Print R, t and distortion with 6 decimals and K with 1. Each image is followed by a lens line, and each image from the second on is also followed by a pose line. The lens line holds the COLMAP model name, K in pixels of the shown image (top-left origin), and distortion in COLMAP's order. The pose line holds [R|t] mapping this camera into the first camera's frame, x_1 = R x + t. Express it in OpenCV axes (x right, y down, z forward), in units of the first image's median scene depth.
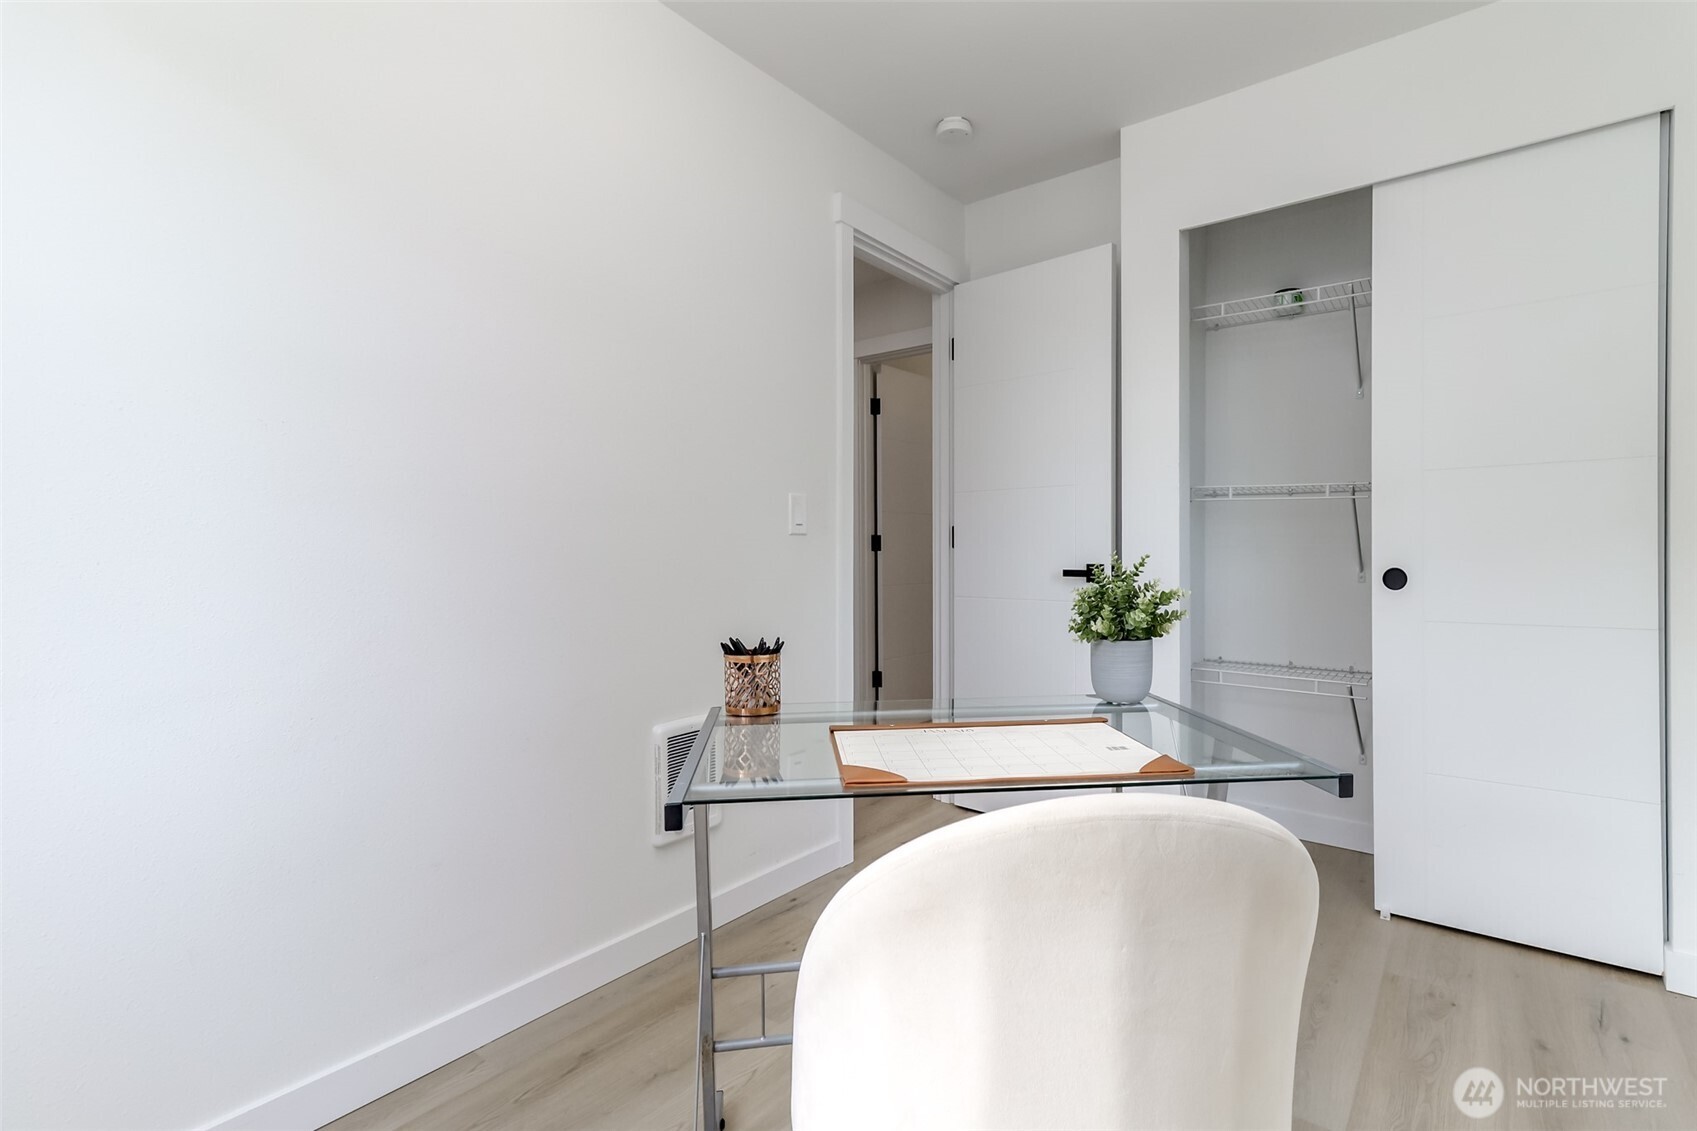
lens RADIAL K [[783.9, 0, 844.6], [0, 783.9, 547.4], [0, 0, 1]] dist [0.026468, -0.000375]
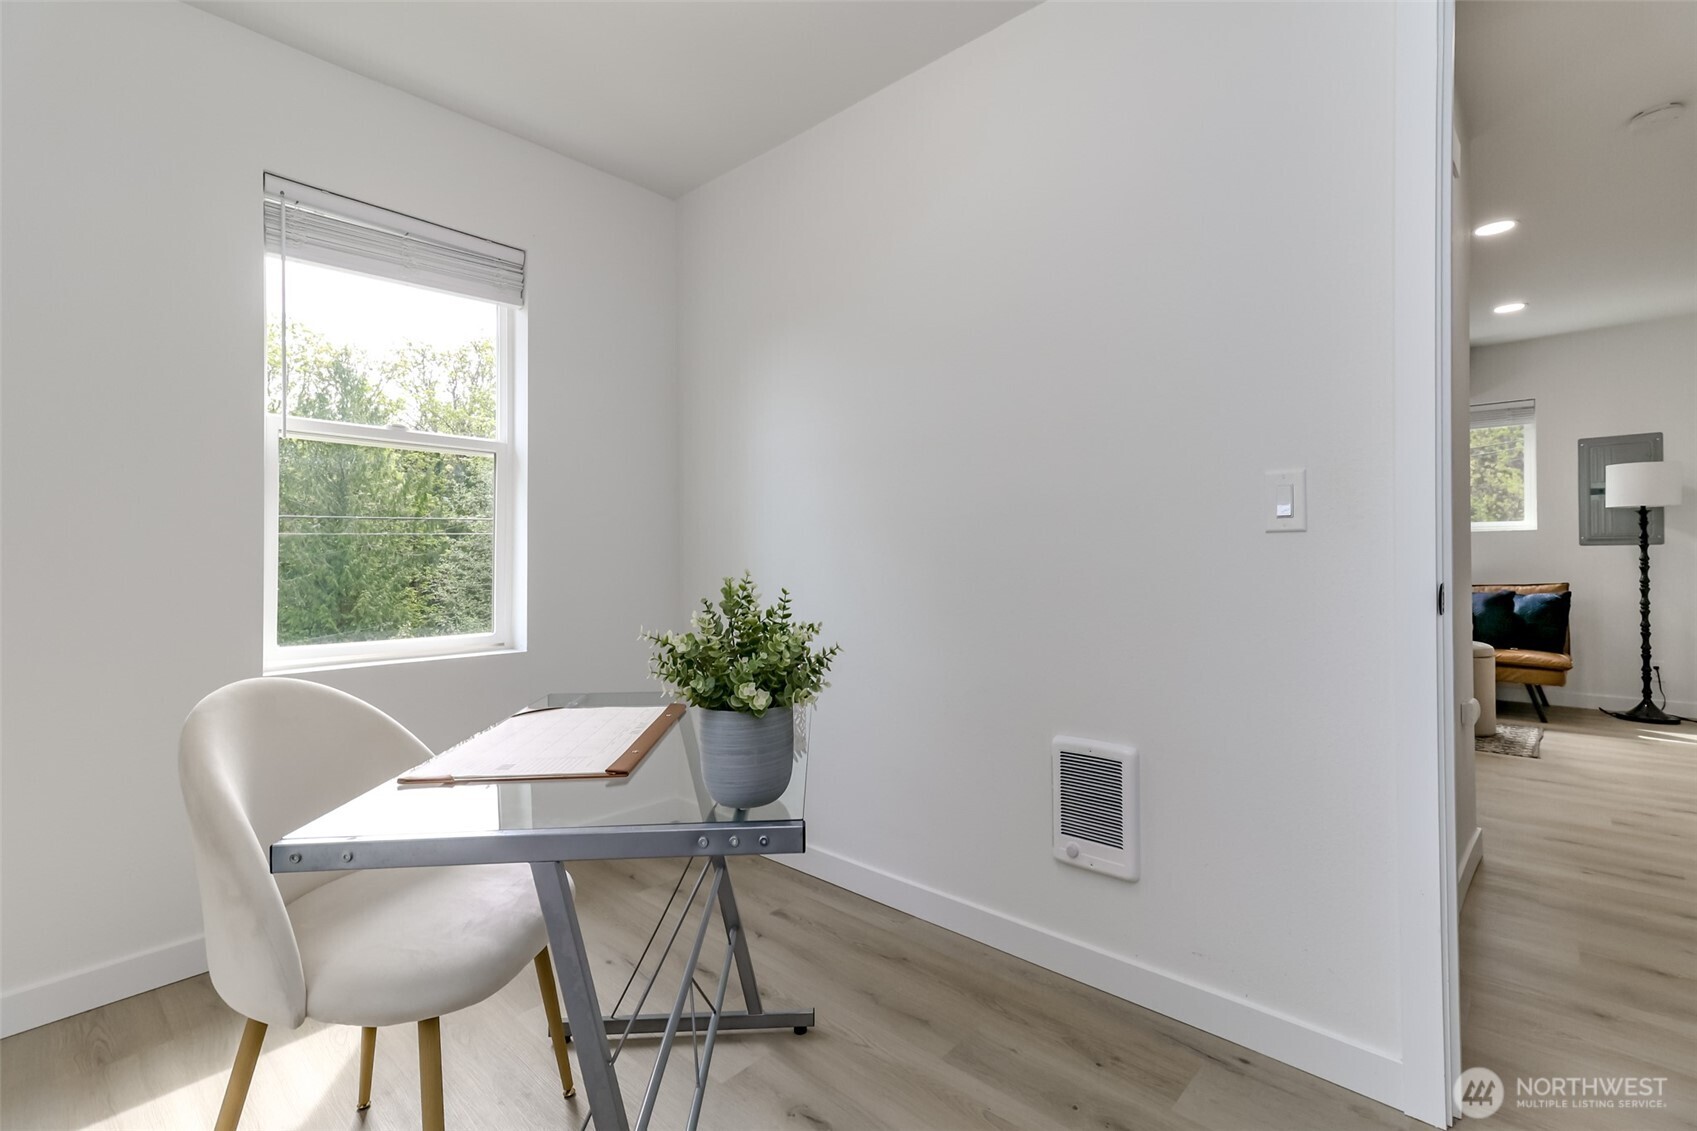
lens RADIAL K [[772.8, 0, 857.0], [0, 772.8, 547.8], [0, 0, 1]] dist [0.018152, 0.000531]
pose [[-0.025539, 0.023406, -0.999400, 0.818042], [0.016654, 0.999597, 0.022985, -0.032018], [0.999535, -0.016057, -0.025918, 0.905559]]
